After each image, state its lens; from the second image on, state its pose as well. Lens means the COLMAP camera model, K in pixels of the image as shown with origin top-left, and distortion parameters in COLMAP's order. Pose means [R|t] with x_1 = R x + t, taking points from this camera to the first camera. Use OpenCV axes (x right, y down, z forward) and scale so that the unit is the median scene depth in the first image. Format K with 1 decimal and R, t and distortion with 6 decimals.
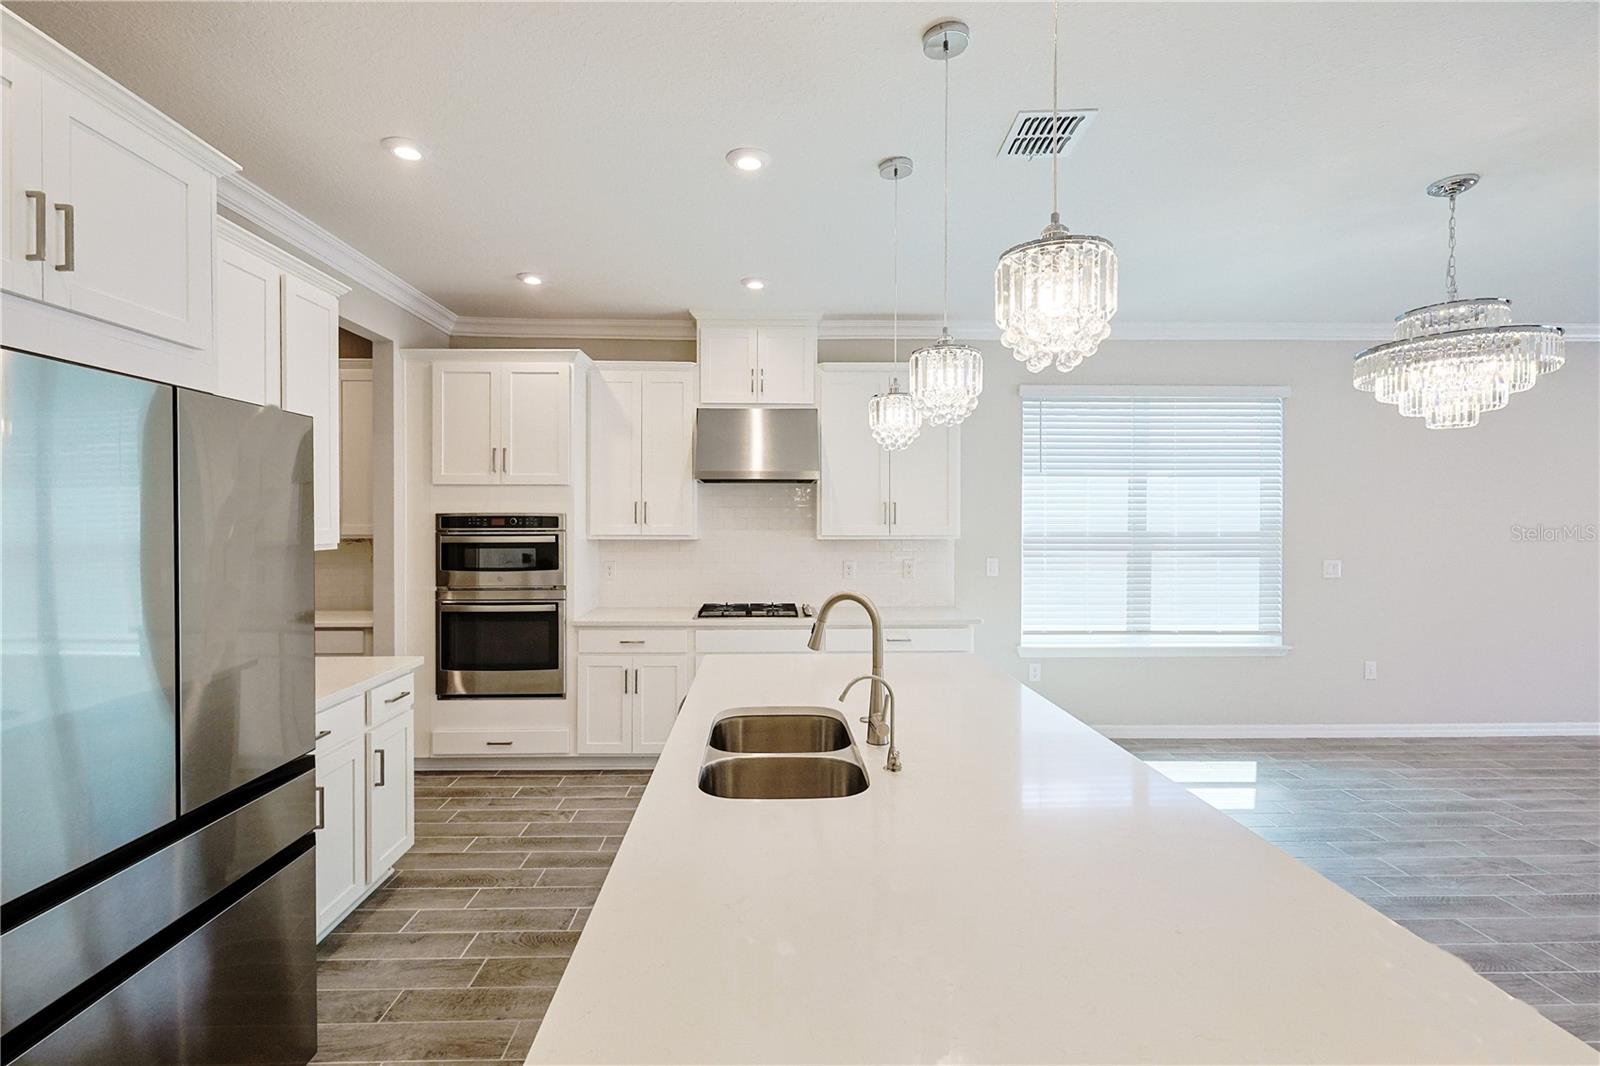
lens RADIAL K [[705.8, 0, 794.9], [0, 705.8, 533.6], [0, 0, 1]] dist [-0.000827, 0.000668]
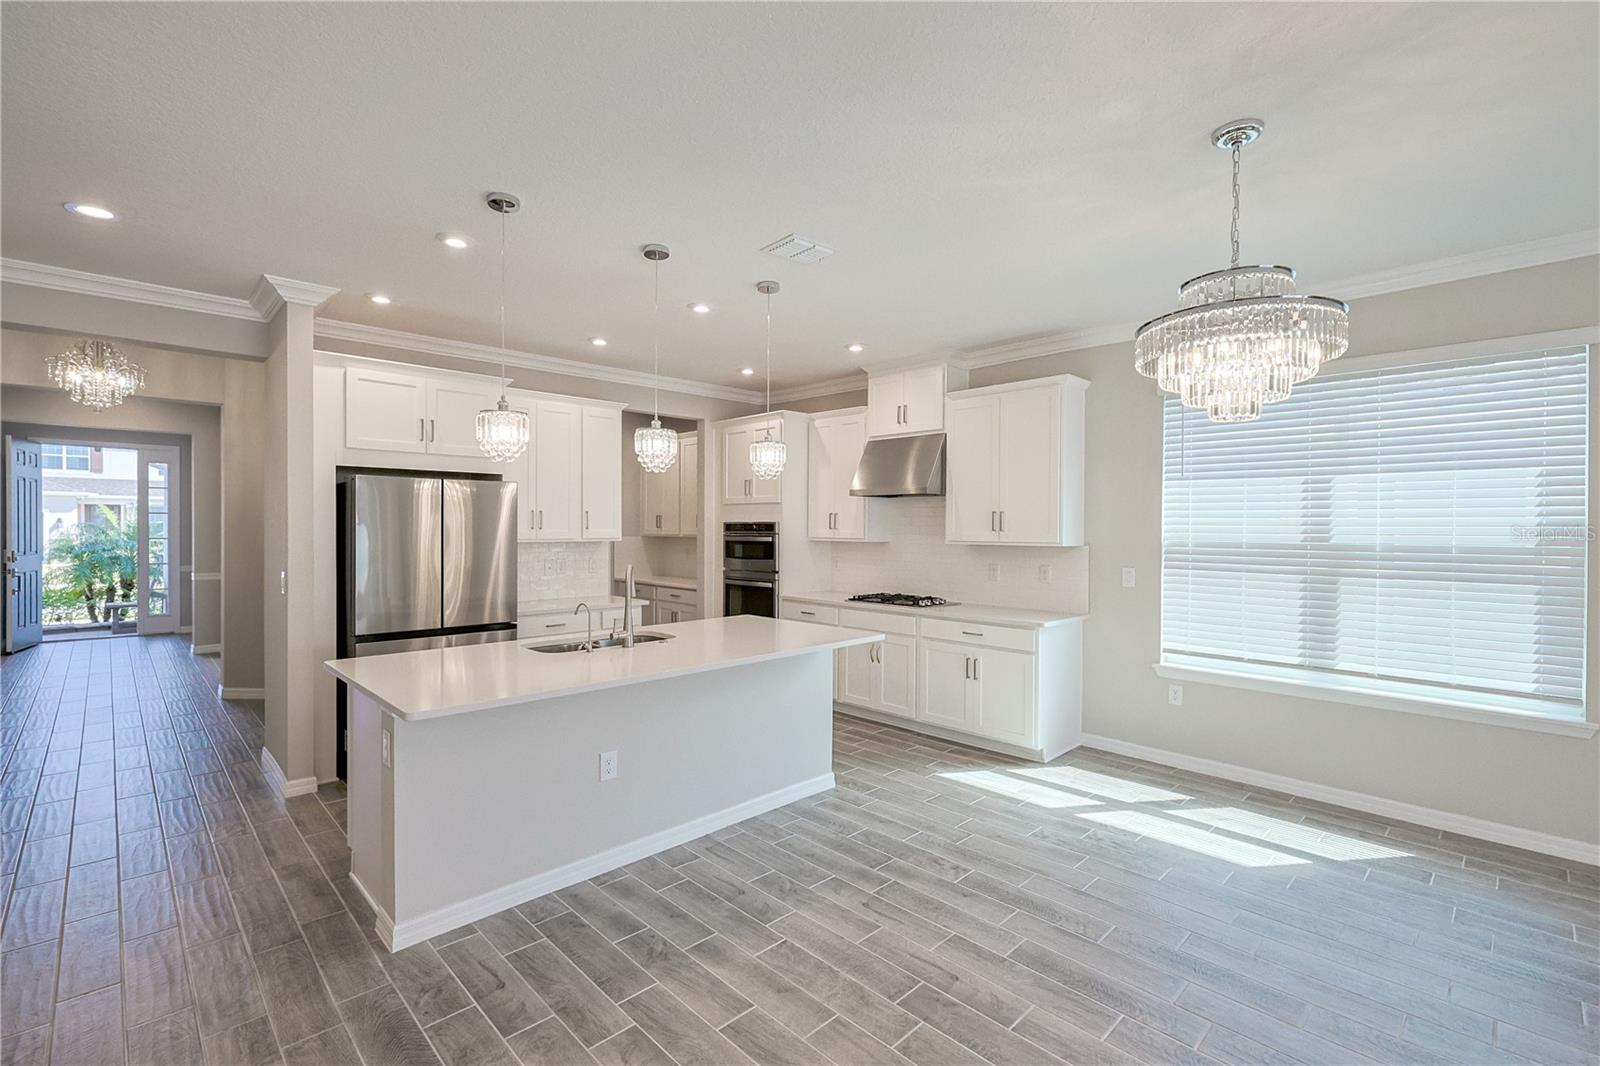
lens RADIAL K [[705.8, 0, 801.9], [0, 705.8, 531.1], [0, 0, 1]] dist [-0.000827, 0.000668]
pose [[0.689646, 0.008584, -0.724095, 0.721209], [-0.018445, 0.999814, -0.005714, -0.001829], [0.723911, 0.017296, 0.689676, 0.017527]]
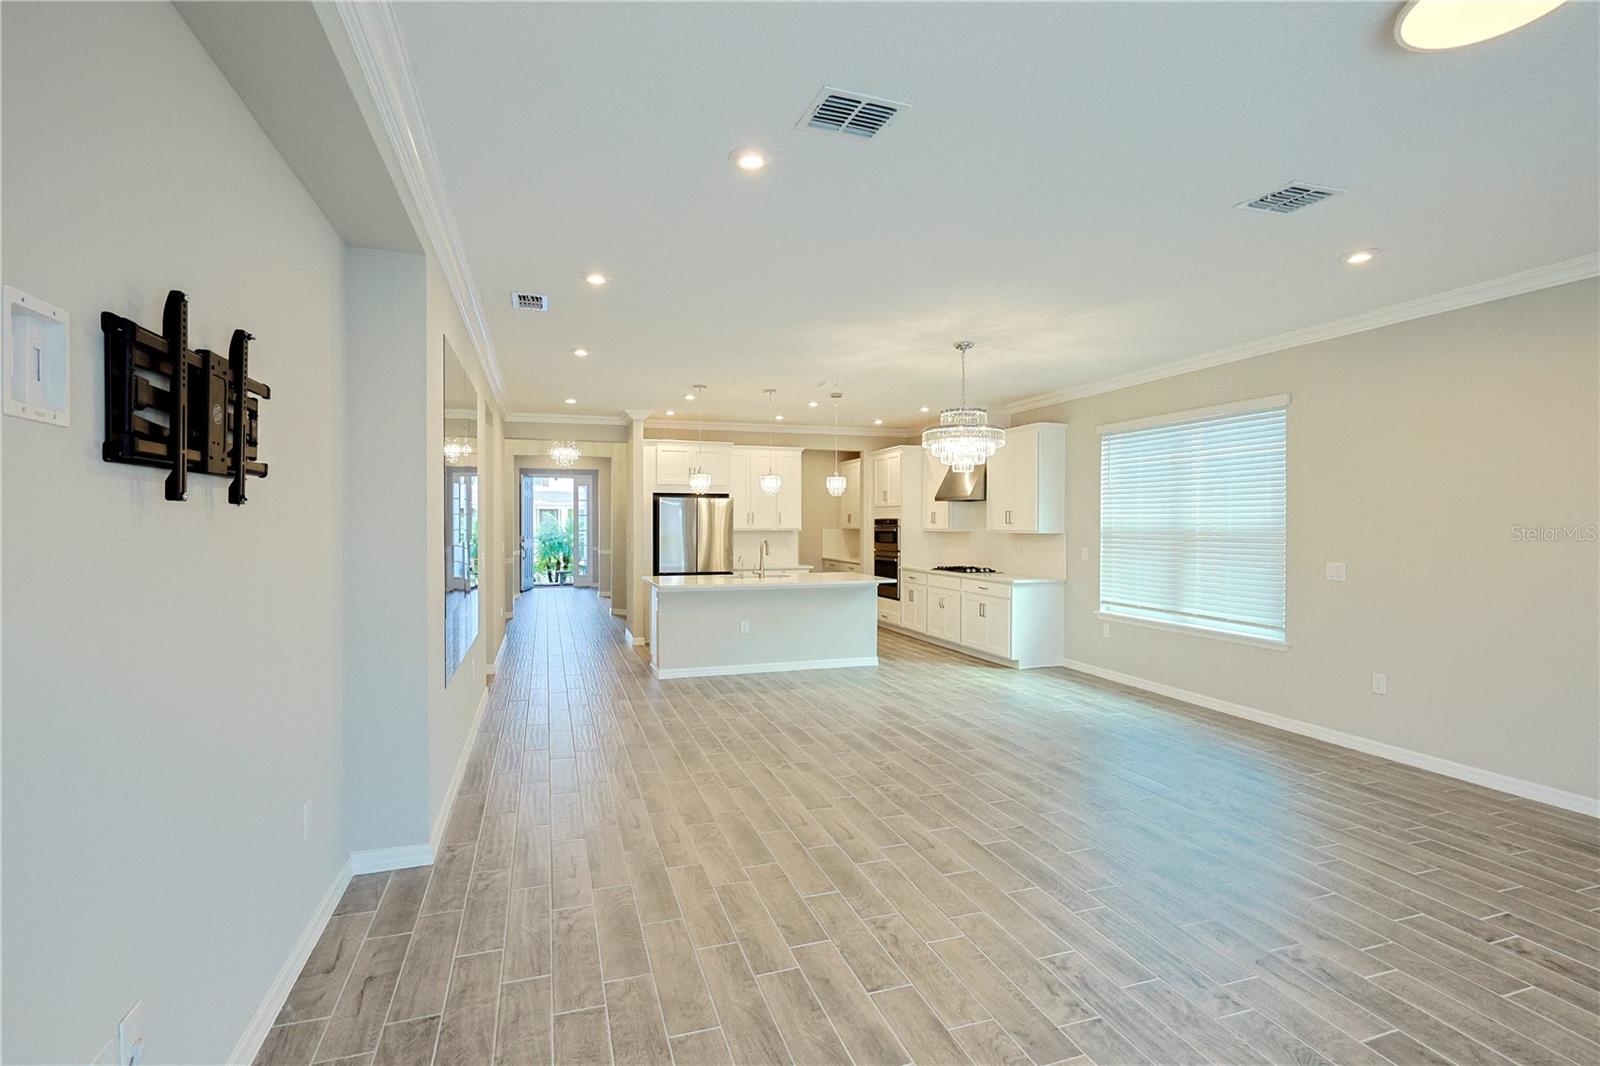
lens RADIAL K [[705.8, 0, 788.2], [0, 705.8, 527.9], [0, 0, 1]] dist [-0.000827, 0.000668]
pose [[0.306425, 0.008450, -0.951857, 1.590160], [-0.019754, 0.999802, 0.002517, 0.002764], [0.951690, 0.018031, 0.306532, -0.027132]]
